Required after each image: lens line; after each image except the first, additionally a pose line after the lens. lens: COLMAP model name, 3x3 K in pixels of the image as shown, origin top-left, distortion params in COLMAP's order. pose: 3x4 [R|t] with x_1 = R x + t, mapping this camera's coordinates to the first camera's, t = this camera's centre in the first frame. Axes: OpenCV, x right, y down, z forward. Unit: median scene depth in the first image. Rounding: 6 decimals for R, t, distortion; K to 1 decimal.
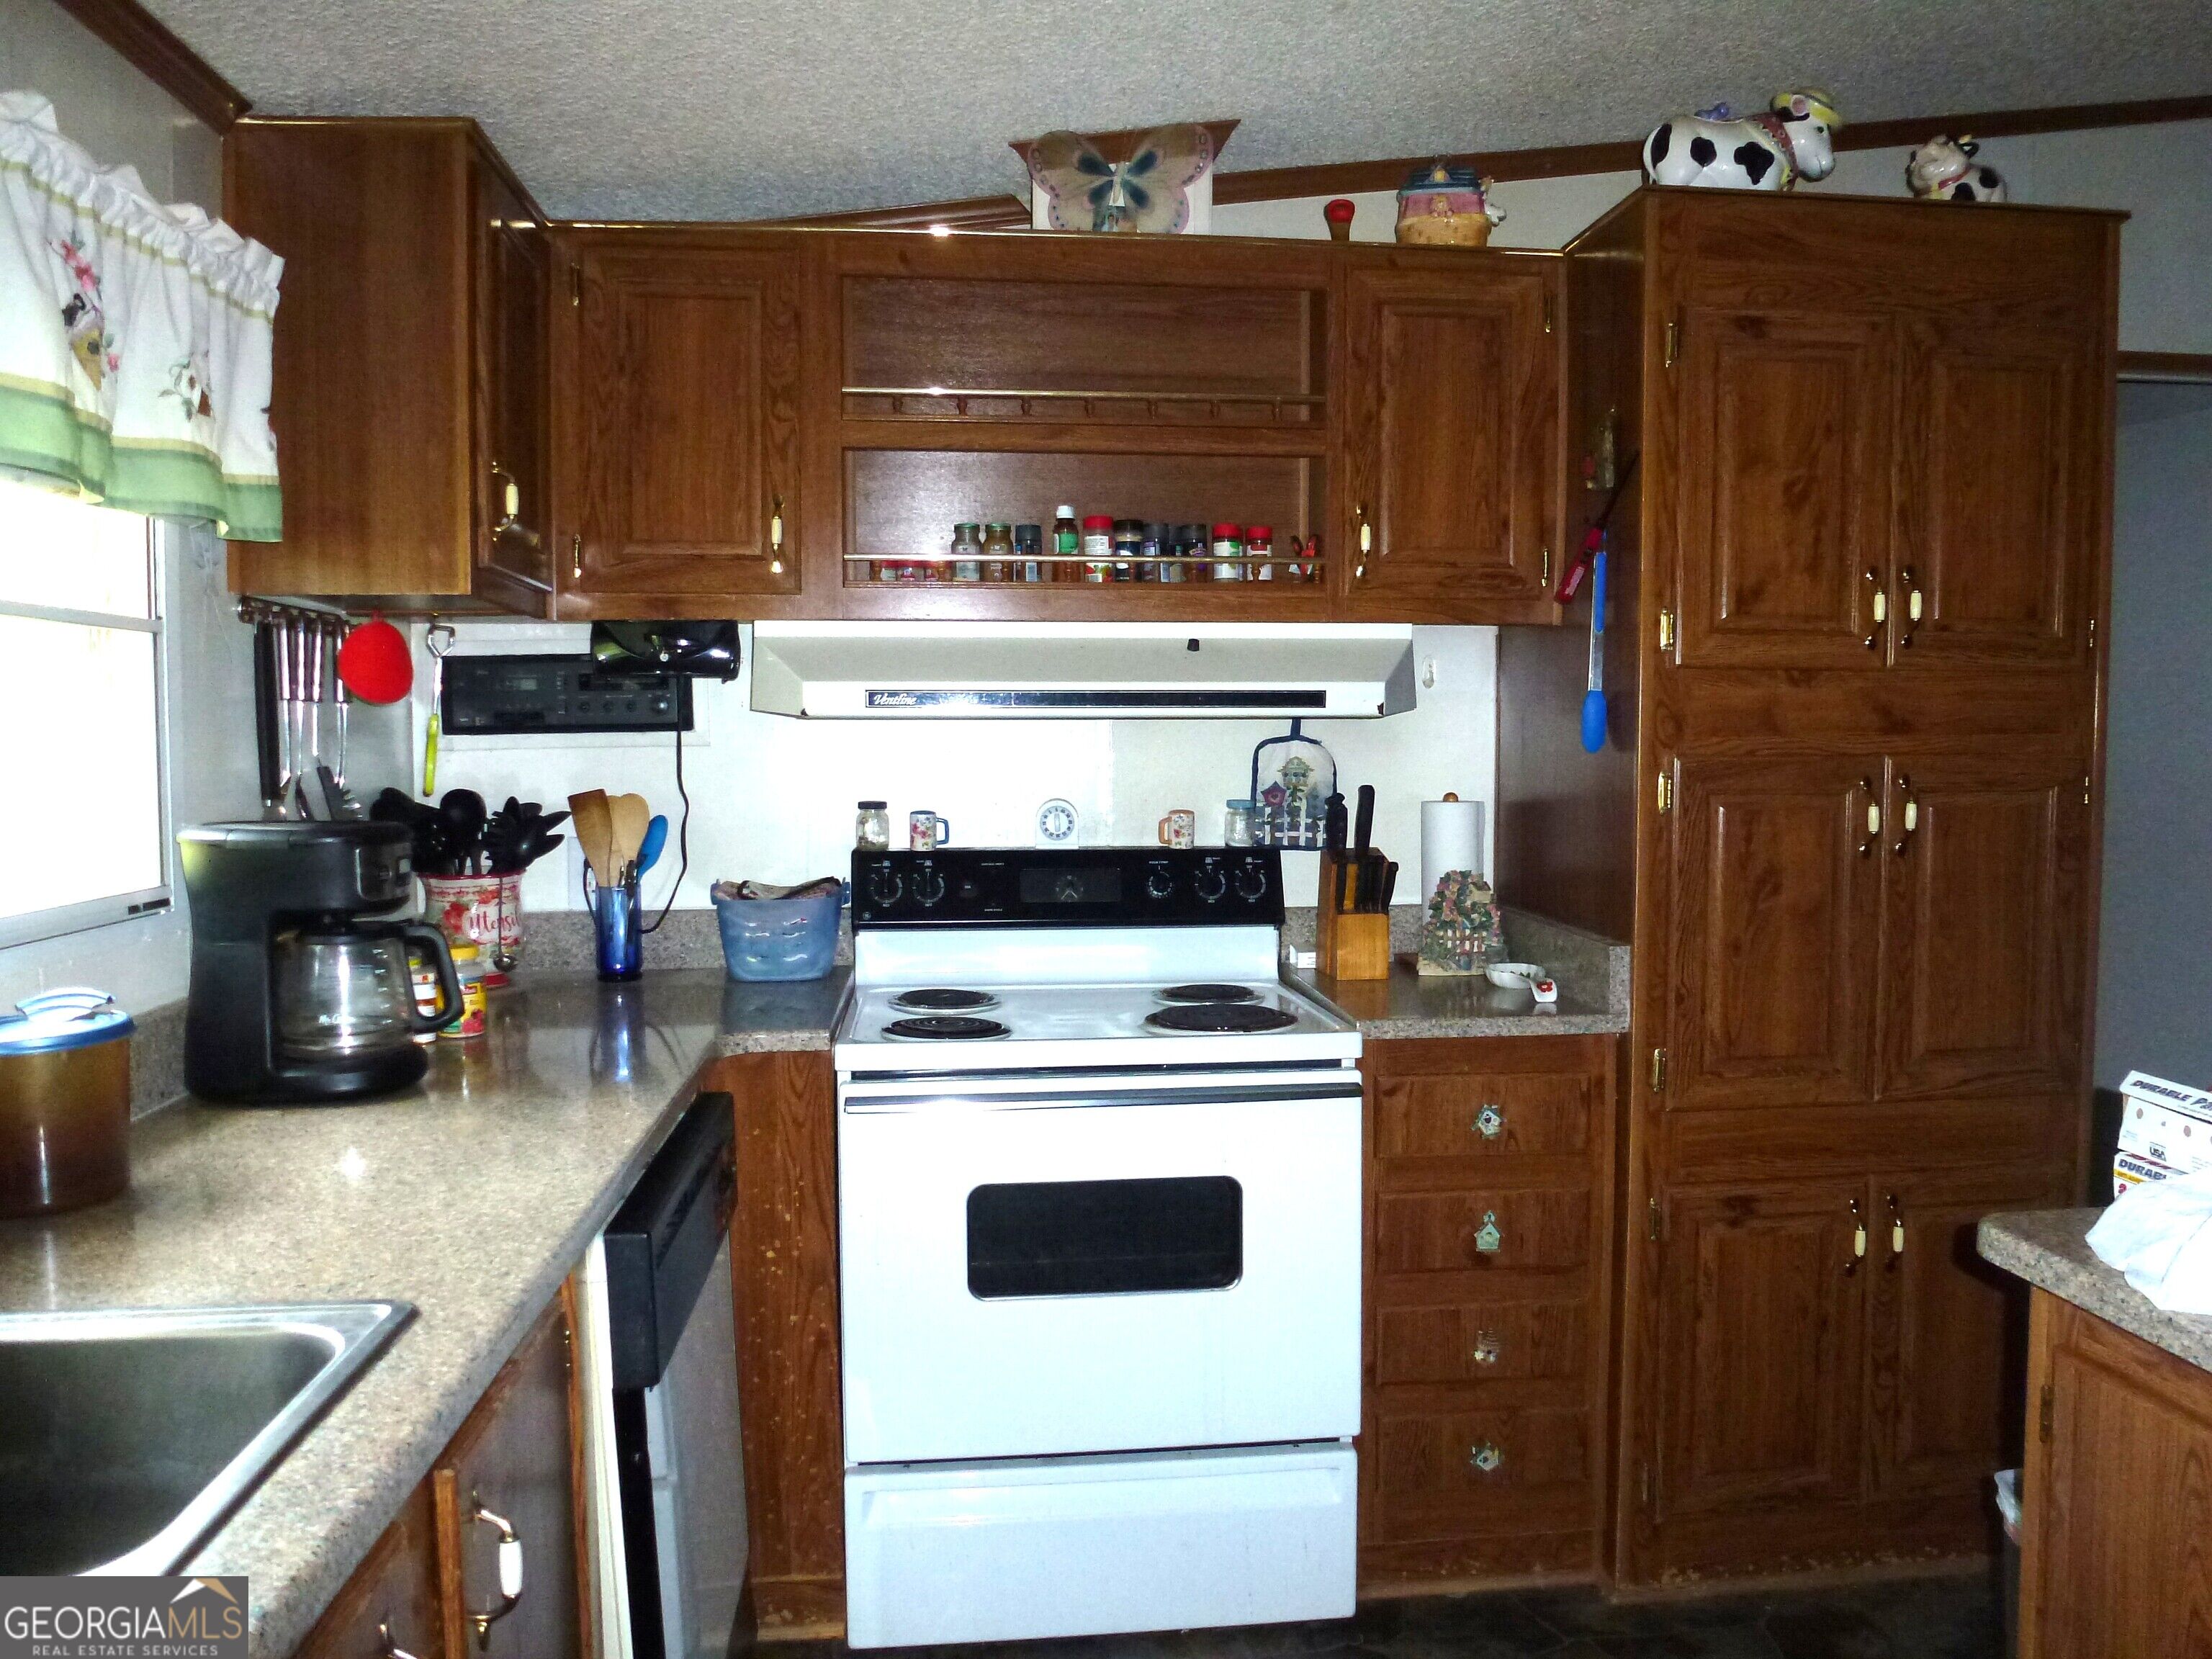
lens RADIAL K [[1585.7, 0, 1114.2], [0, 1585.7, 826.7], [0, 0, 1]] dist [-0.061878, 0.013793]
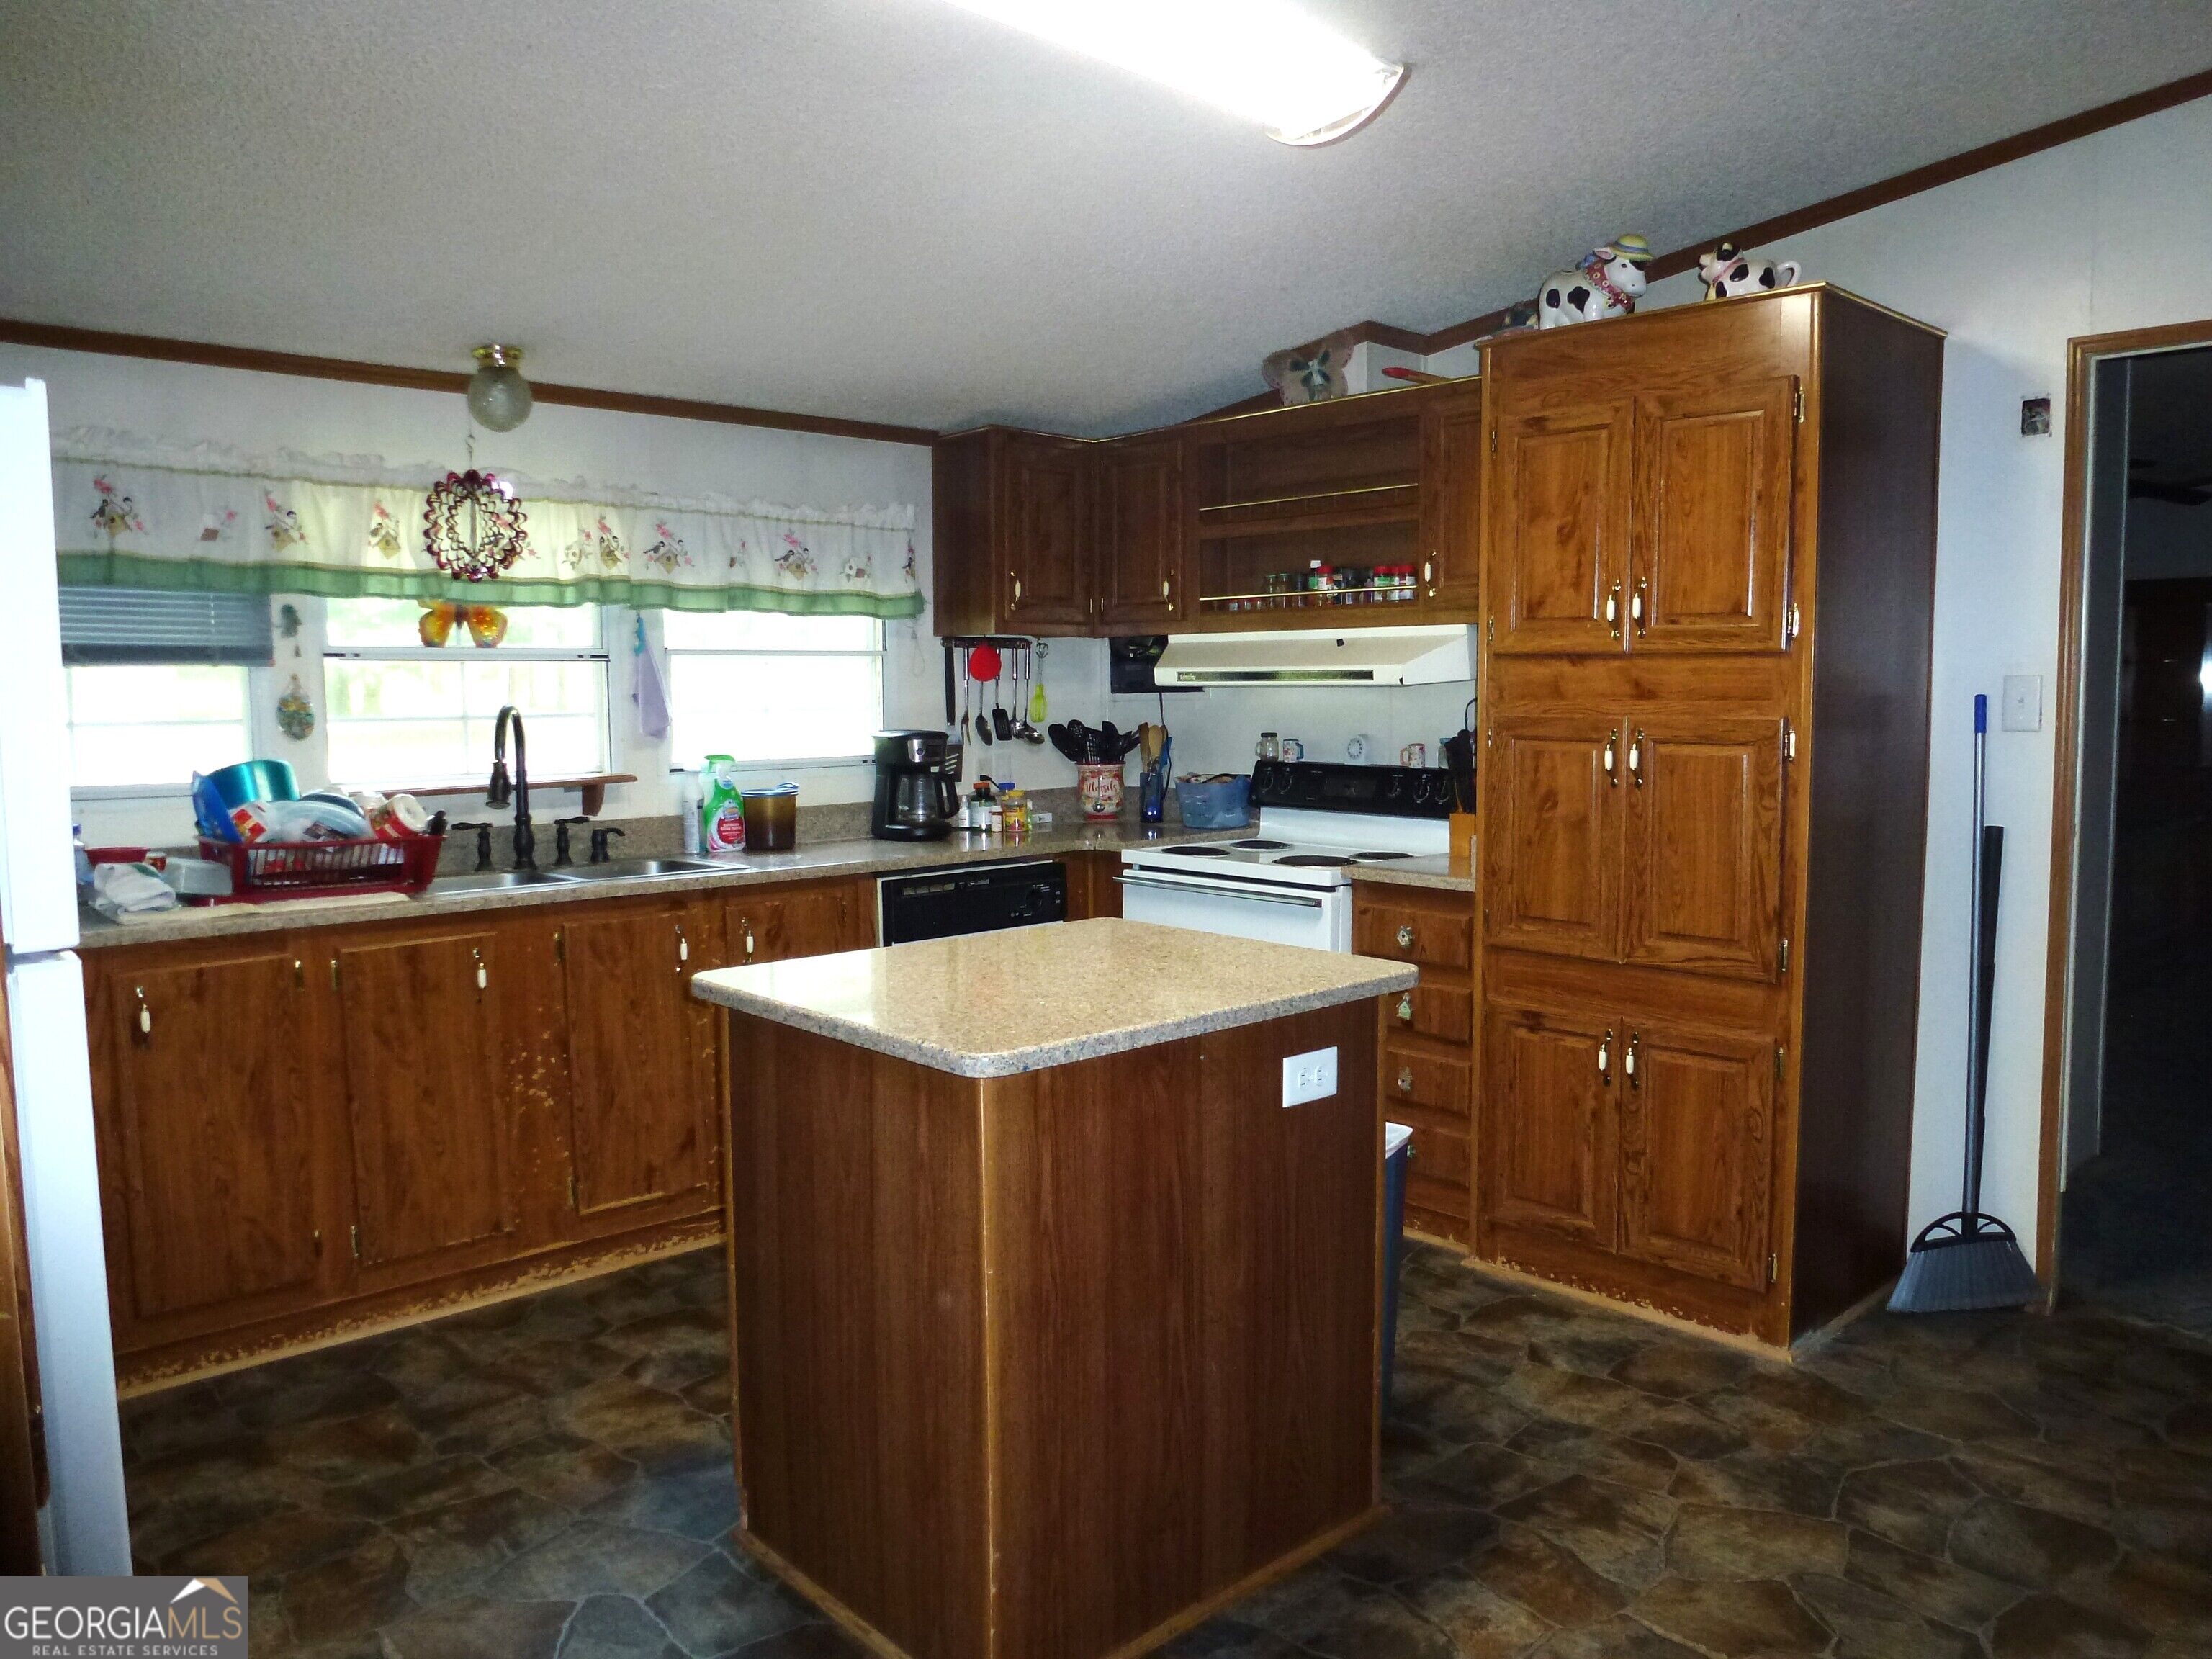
lens RADIAL K [[1585.7, 0, 1112.5], [0, 1585.7, 836.0], [0, 0, 1]] dist [-0.061878, 0.013793]
pose [[0.595398, 0.078348, -0.799601, 1.340359], [-0.046451, 0.996926, 0.063094, -0.004966], [0.802087, -0.000424, 0.597207, -0.209258]]
